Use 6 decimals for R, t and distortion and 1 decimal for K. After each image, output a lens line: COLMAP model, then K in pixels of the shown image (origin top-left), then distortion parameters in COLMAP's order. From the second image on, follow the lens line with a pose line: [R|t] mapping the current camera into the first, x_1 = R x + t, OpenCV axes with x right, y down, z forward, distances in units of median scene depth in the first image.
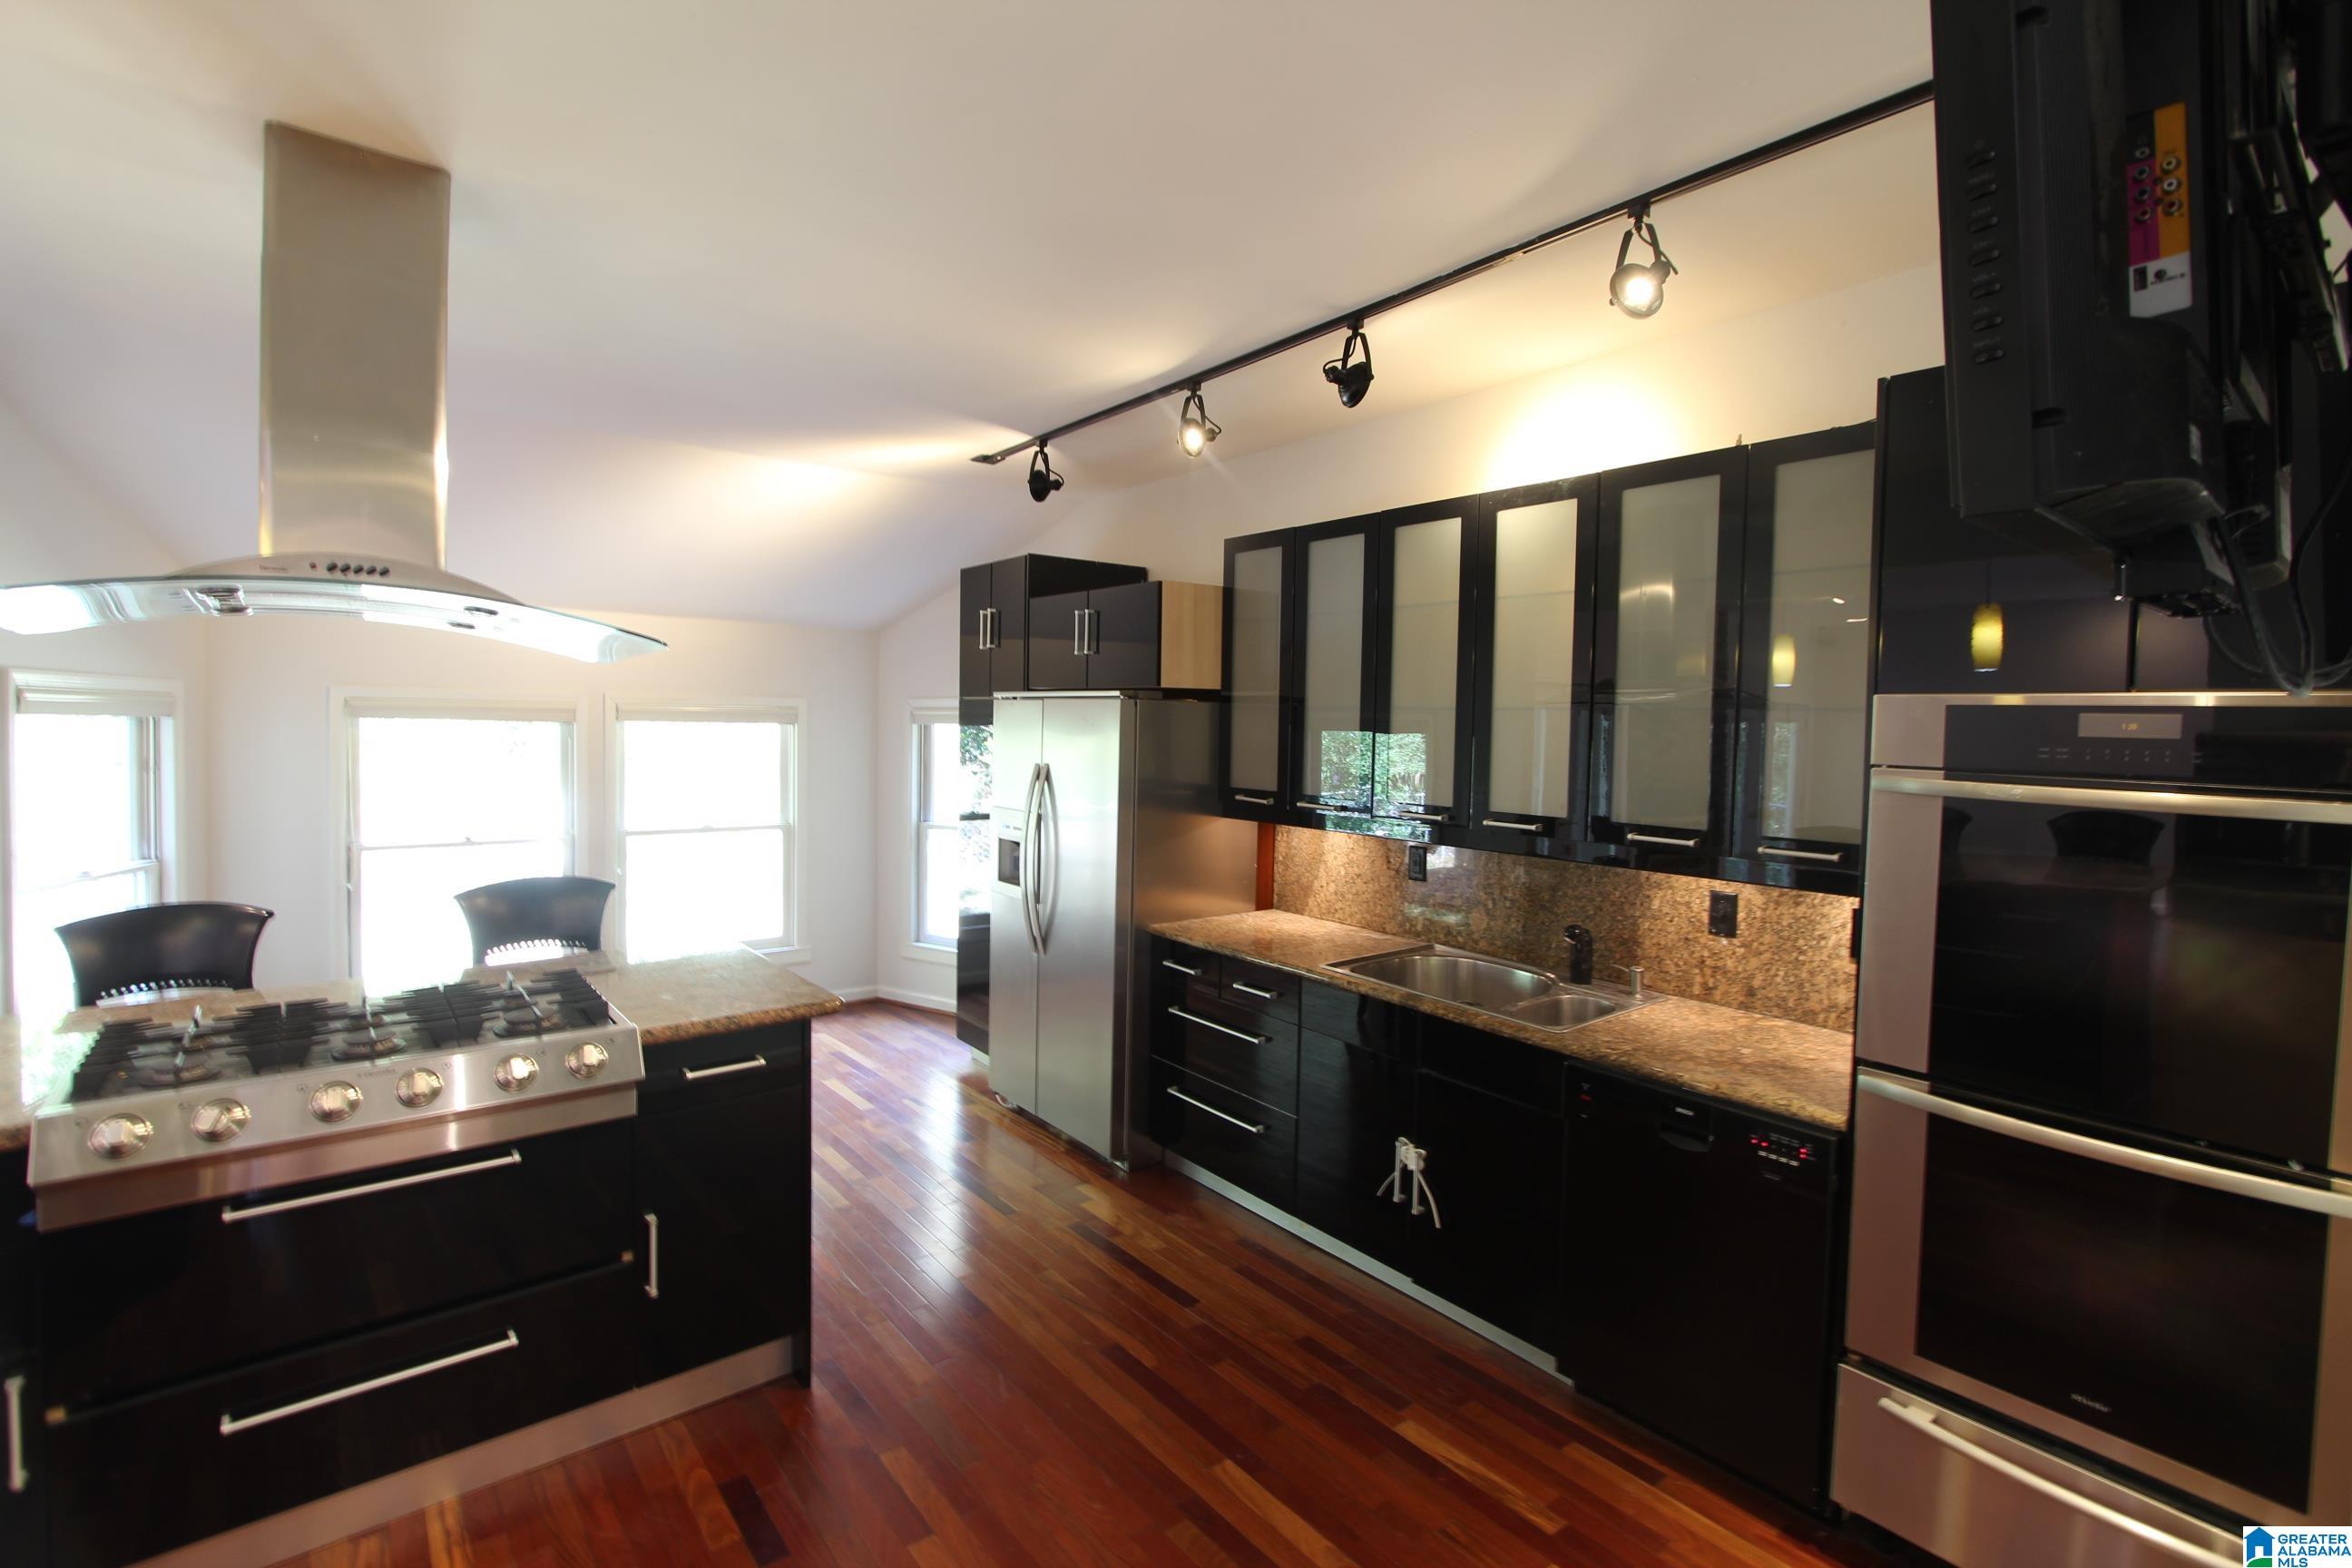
lens RADIAL K [[1069.5, 0, 1167.7], [0, 1069.5, 770.3], [0, 0, 1]] dist [-0.001688, -0.000215]
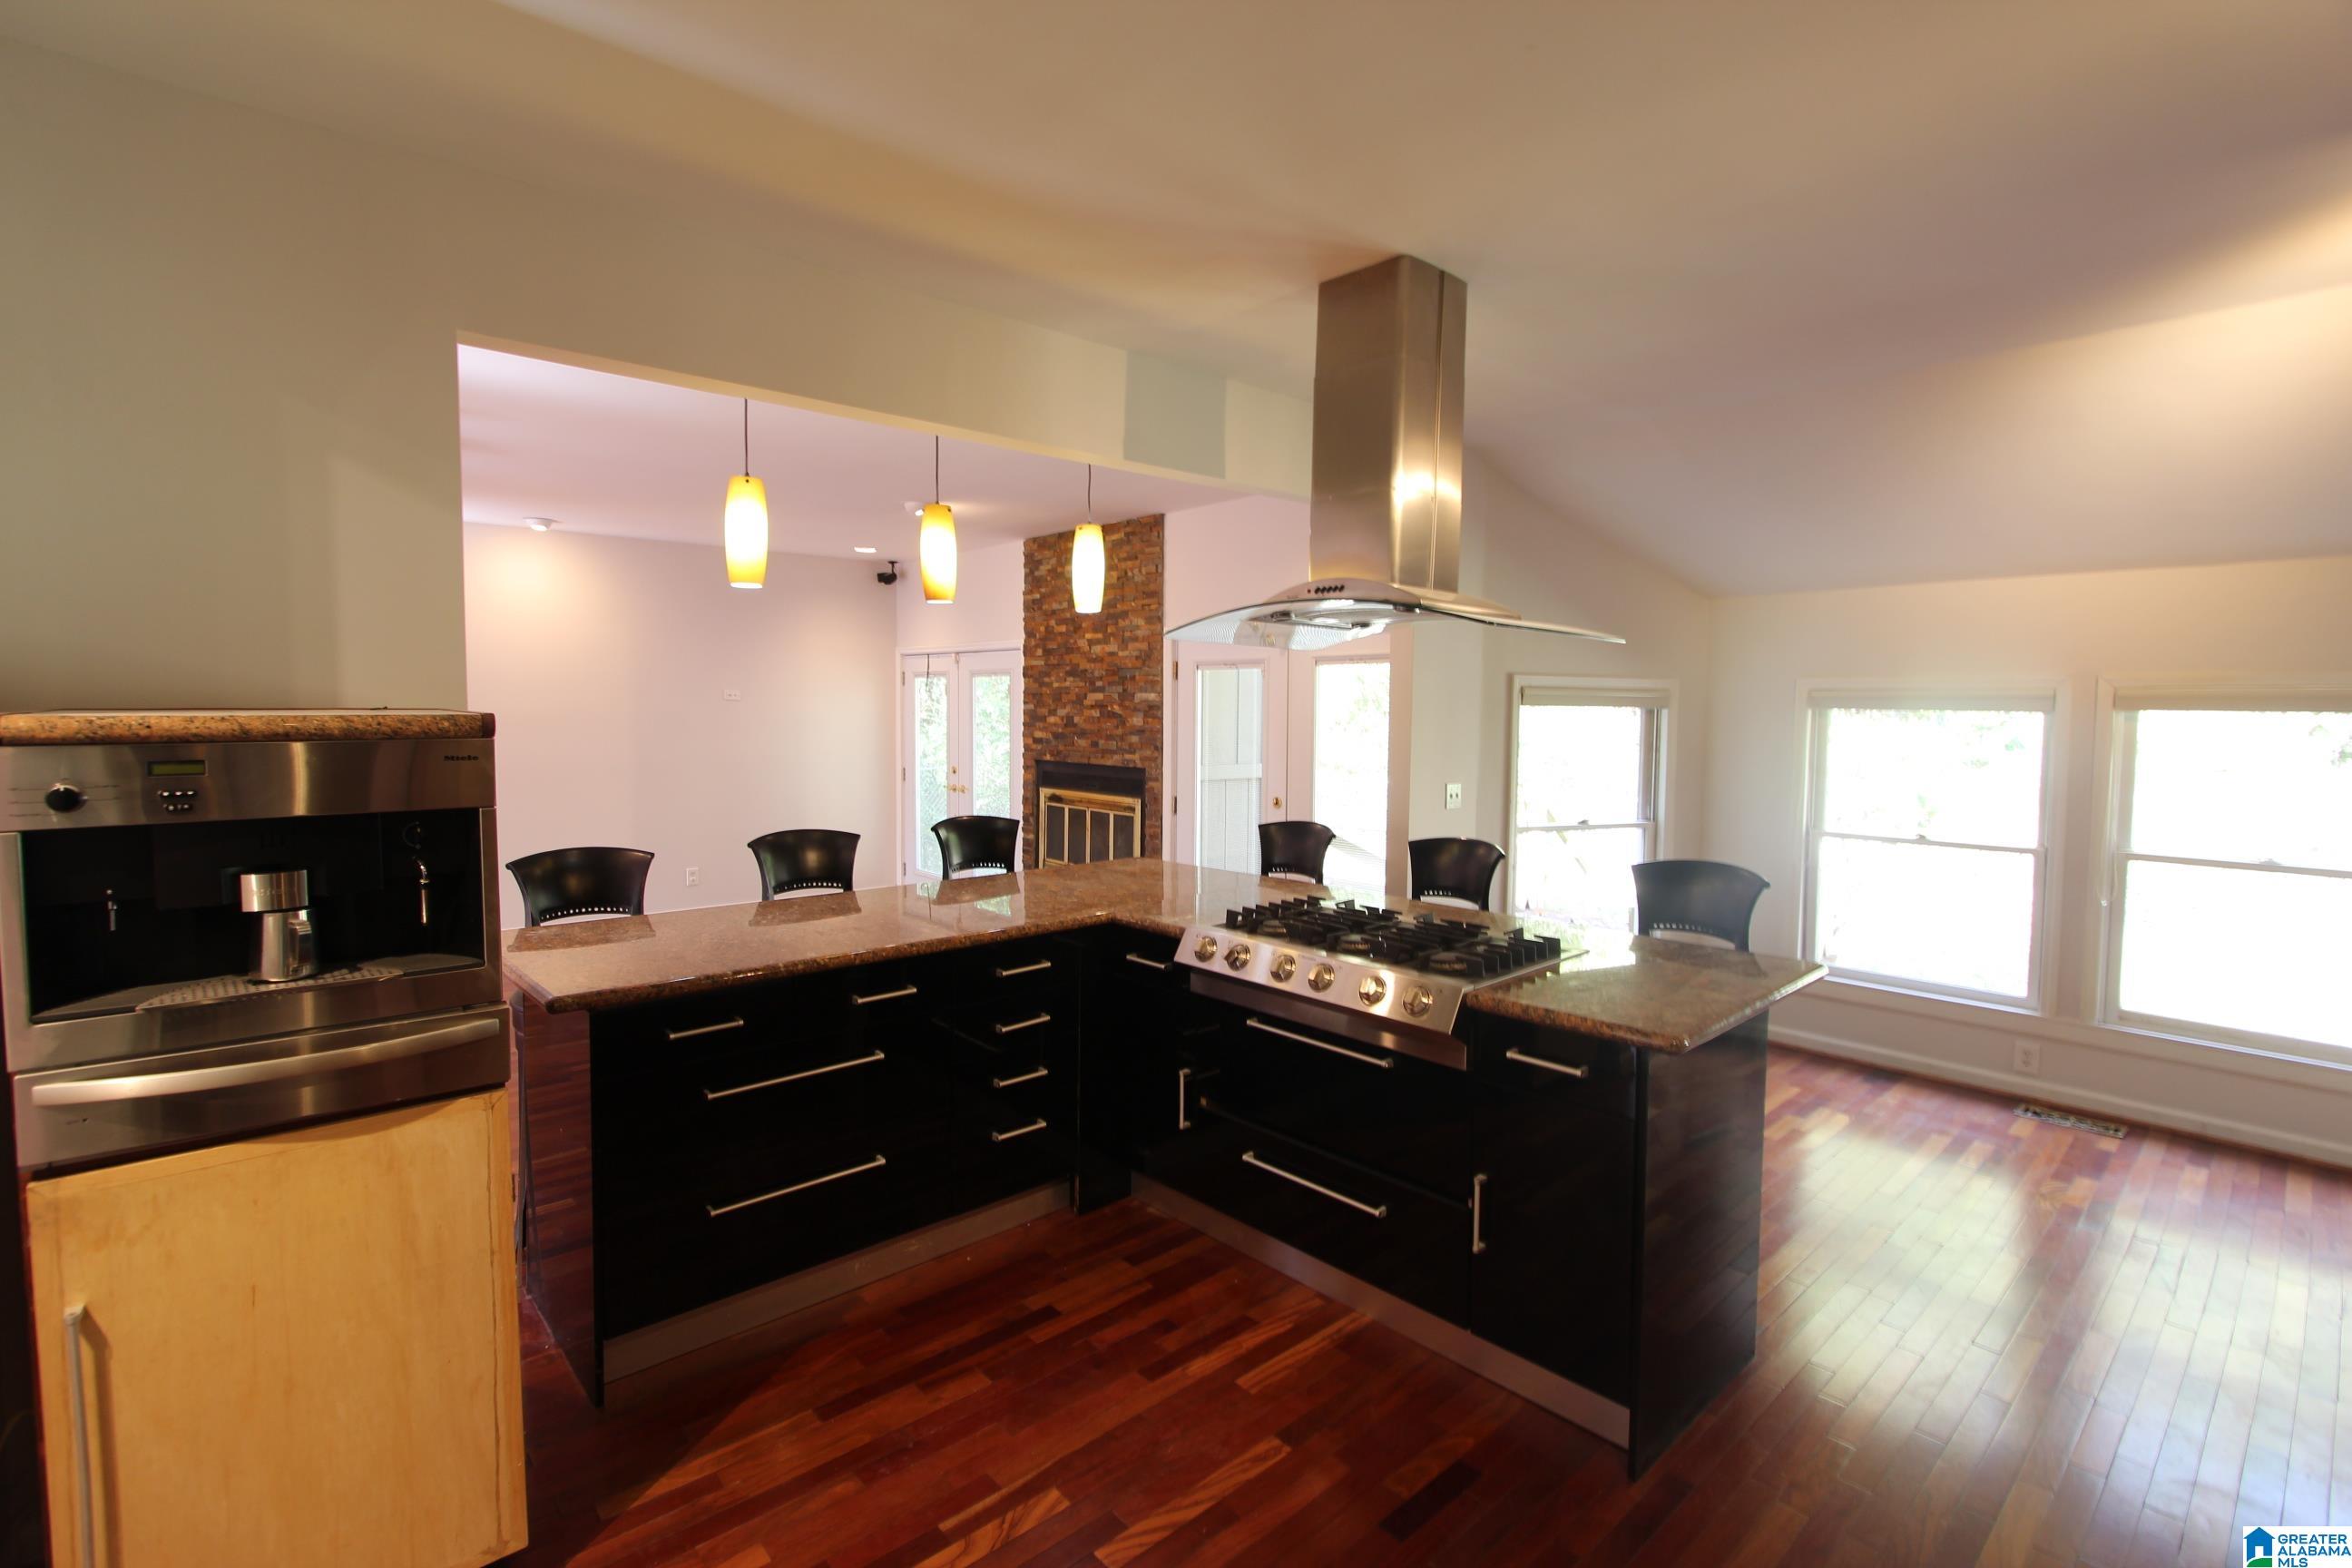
lens RADIAL K [[1069.5, 0, 1167.7], [0, 1069.5, 770.3], [0, 0, 1]] dist [-0.001688, -0.000215]
pose [[0.072889, 0.046595, -0.996251, 0.488708], [-0.048347, 0.997899, 0.043135, -0.005376], [0.996167, 0.045022, 0.074989, 0.576575]]
